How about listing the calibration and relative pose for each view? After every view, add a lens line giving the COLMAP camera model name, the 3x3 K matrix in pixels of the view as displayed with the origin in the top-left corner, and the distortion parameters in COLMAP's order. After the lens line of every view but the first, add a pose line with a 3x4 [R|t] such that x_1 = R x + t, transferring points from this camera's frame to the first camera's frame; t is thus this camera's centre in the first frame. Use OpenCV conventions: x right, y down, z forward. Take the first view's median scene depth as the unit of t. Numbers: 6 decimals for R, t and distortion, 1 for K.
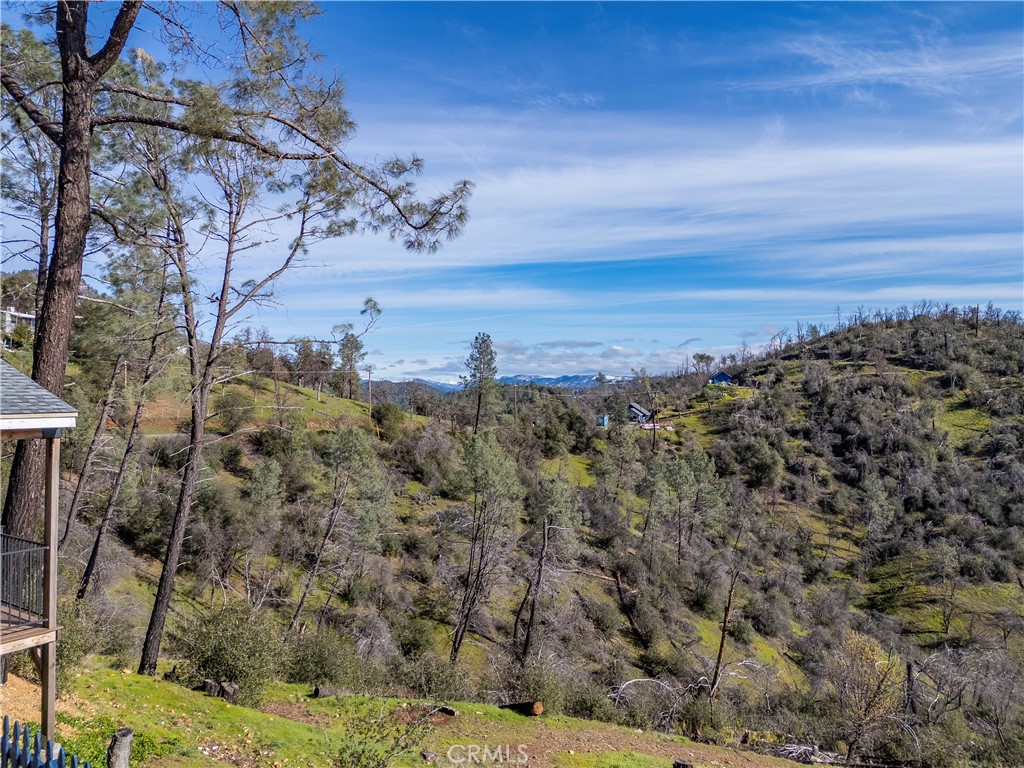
lens RADIAL K [[755.0, 0, 510.4], [0, 755.0, 386.9], [0, 0, 1]] dist [0.075873, -0.065541]
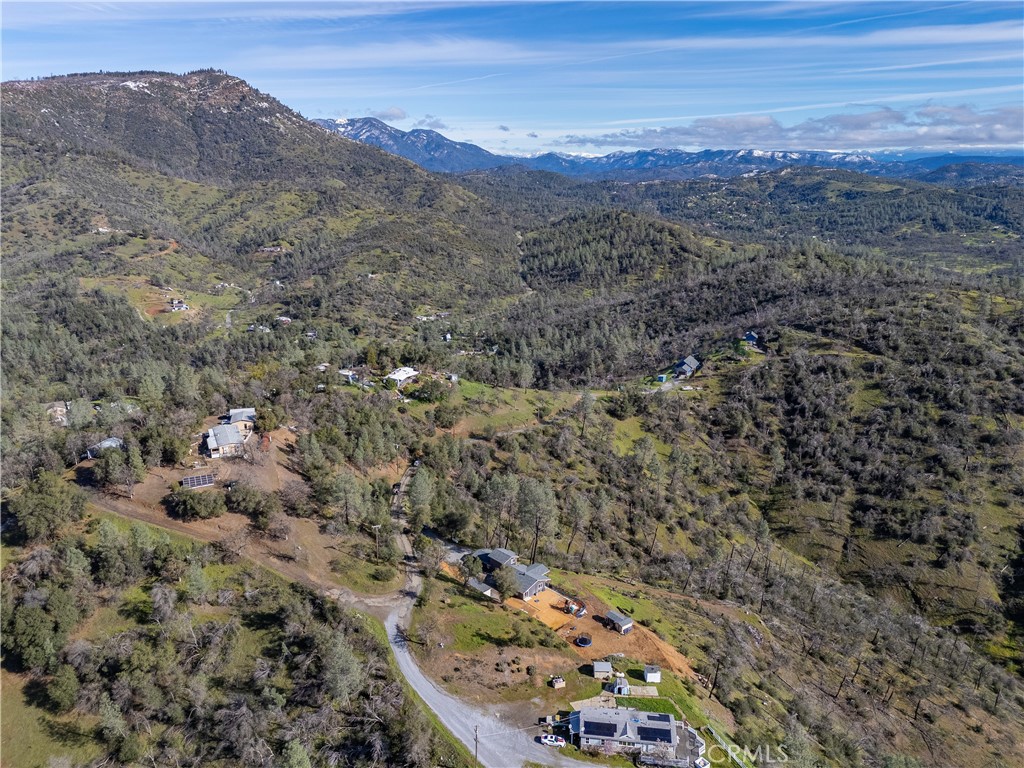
lens RADIAL K [[755.0, 0, 511.6], [0, 755.0, 382.7], [0, 0, 1]] dist [0.075873, -0.065541]
pose [[0.985411, 0.050826, -0.162424, 0.080597], [-0.003003, 0.959410, 0.281999, -0.543383], [0.170164, -0.277397, 0.945566, -0.879288]]
